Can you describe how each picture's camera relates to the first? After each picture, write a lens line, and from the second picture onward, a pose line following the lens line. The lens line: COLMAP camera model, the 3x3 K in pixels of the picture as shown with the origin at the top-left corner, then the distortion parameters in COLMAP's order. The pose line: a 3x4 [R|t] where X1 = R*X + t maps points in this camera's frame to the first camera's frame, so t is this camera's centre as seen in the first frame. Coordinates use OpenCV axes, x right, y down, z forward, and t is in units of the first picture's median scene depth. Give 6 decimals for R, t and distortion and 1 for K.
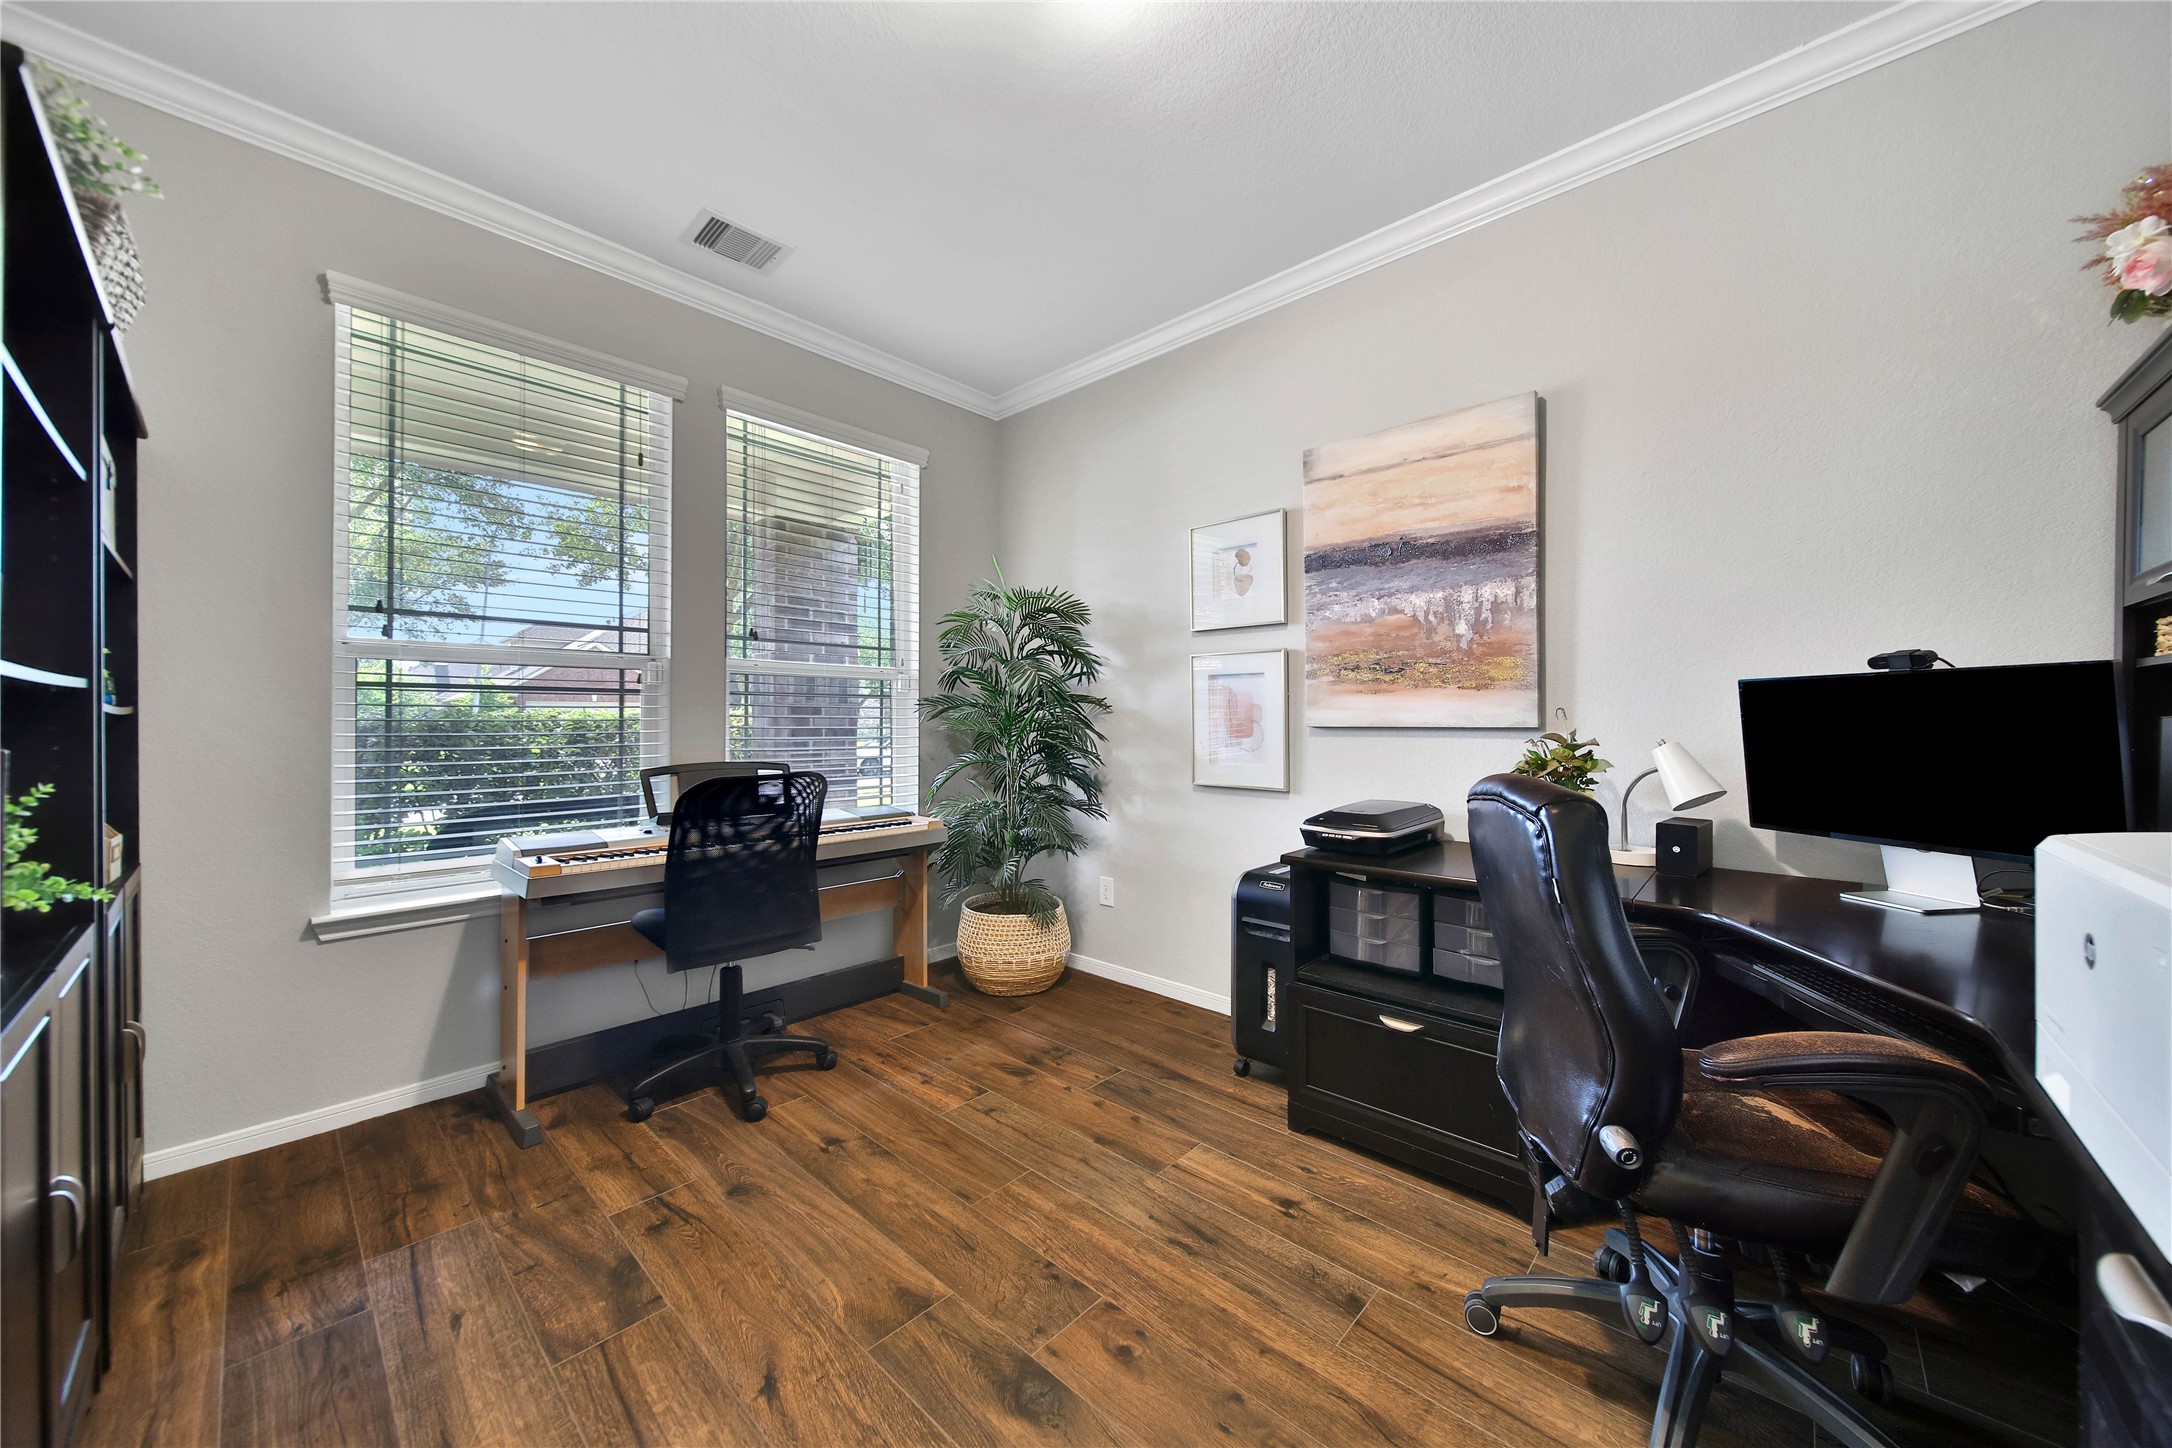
lens RADIAL K [[758.2, 0, 1094.0], [0, 758.2, 720.4], [0, 0, 1]] dist [0.001468, -0.000002]
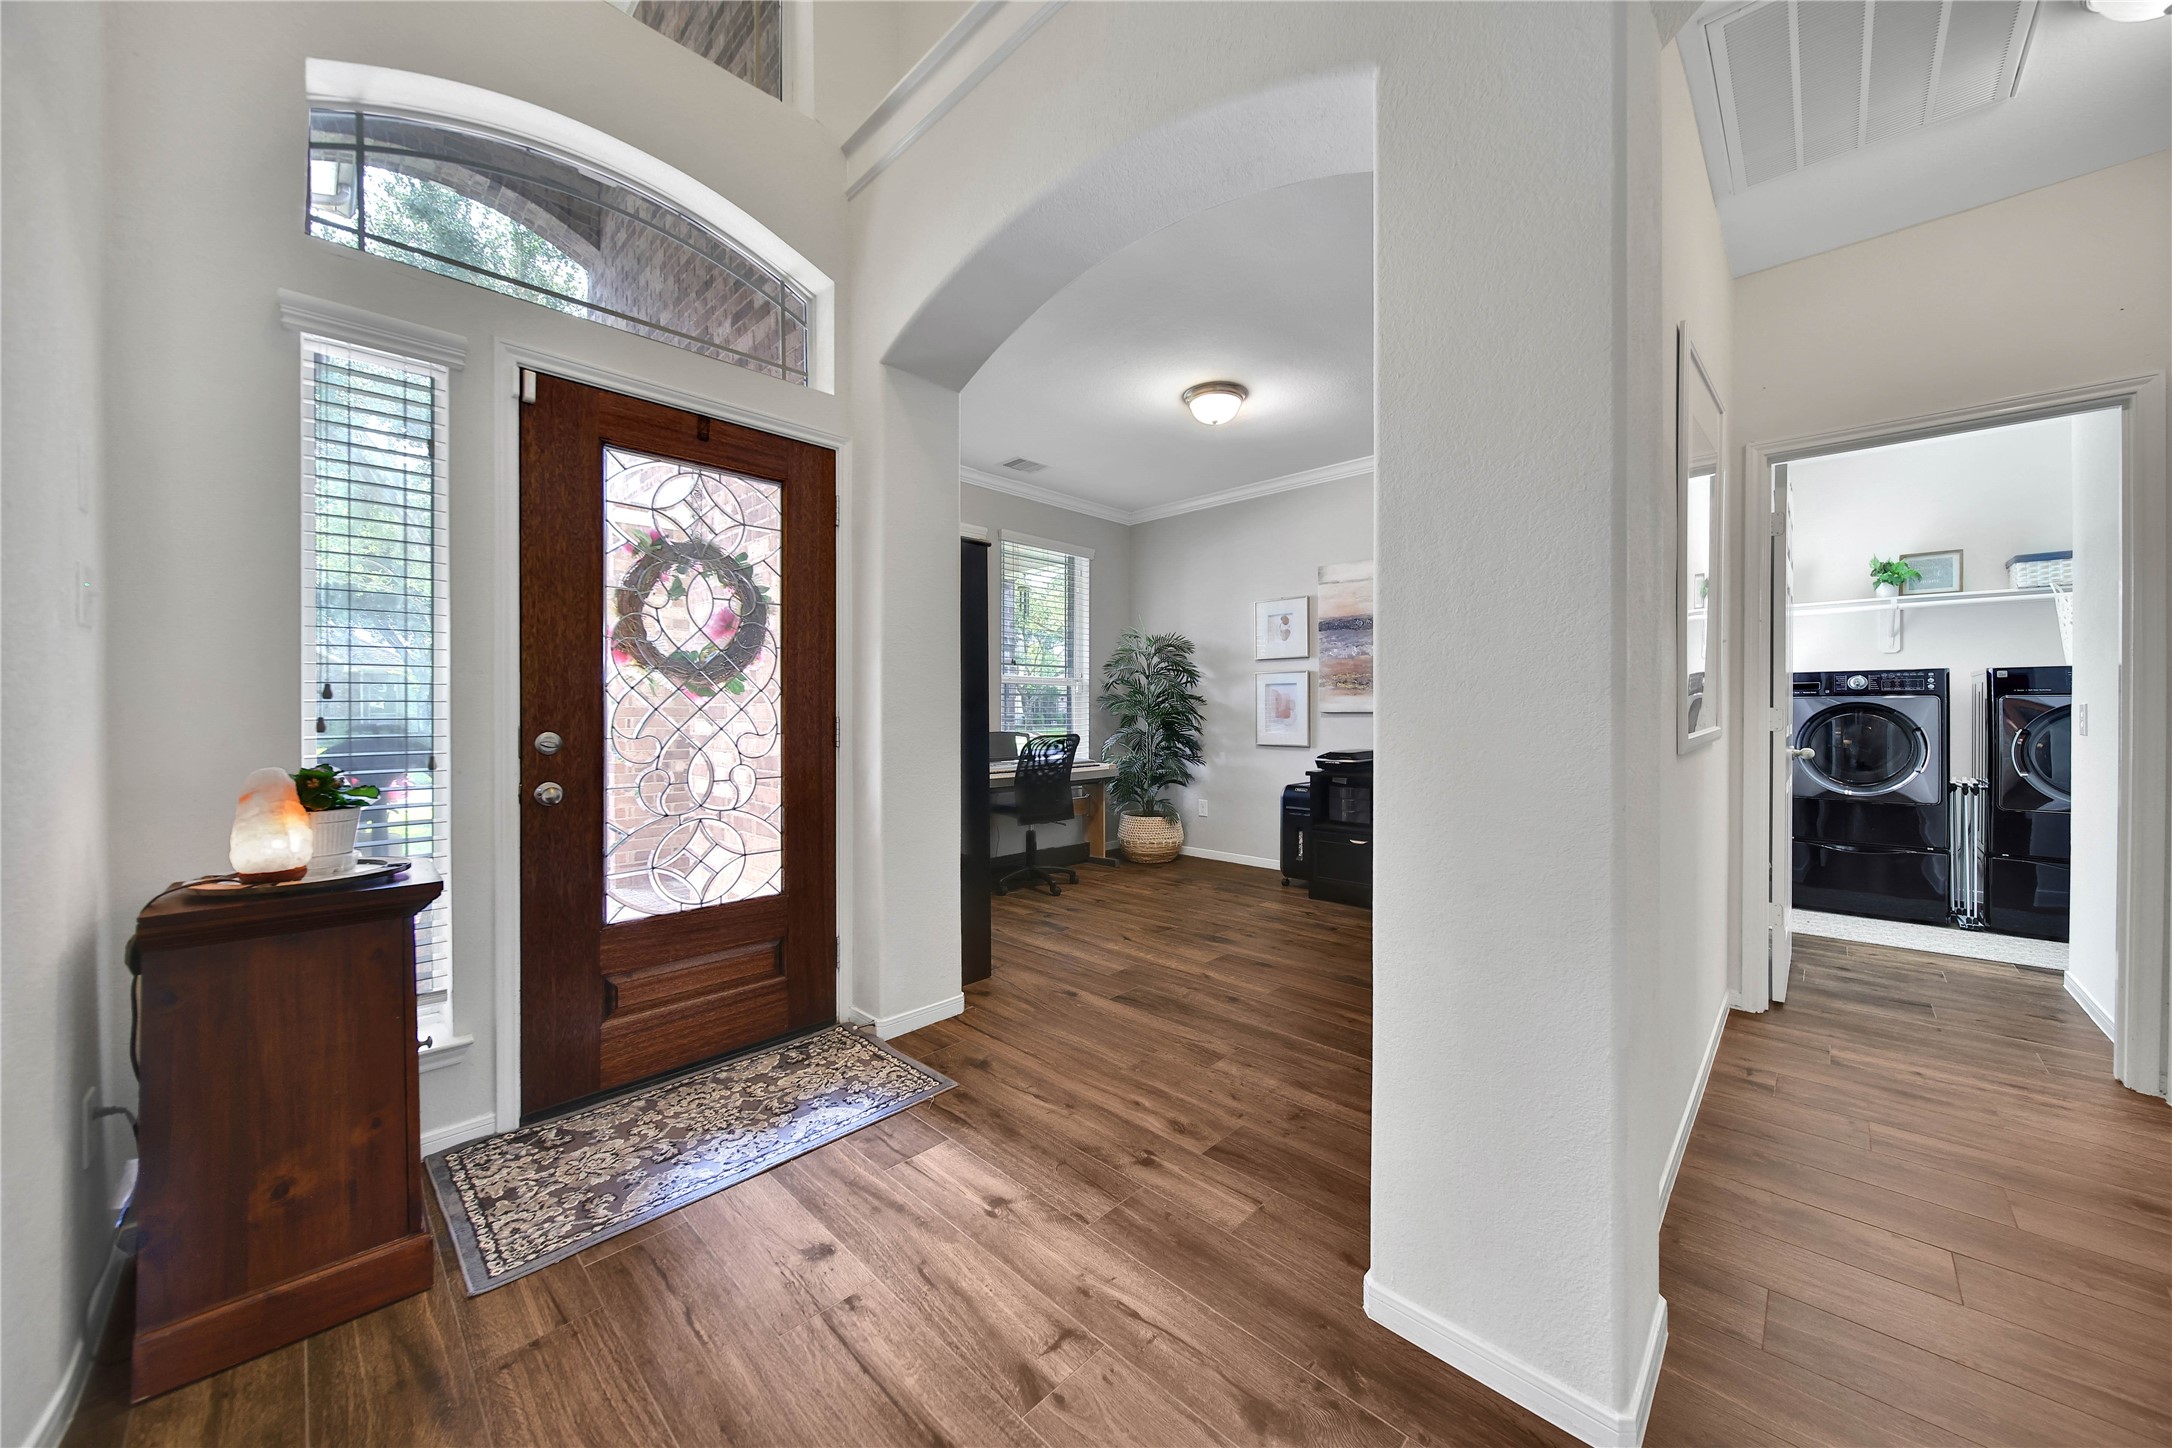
lens RADIAL K [[758.2, 0, 1074.4], [0, 758.2, 720.9], [0, 0, 1]] dist [0.001468, -0.000002]
pose [[0.998755, 0.000203, -0.049875, -0.202904], [0.000450, 0.999915, 0.013065, 0.004282], [0.049874, -0.013071, 0.998670, -0.792250]]
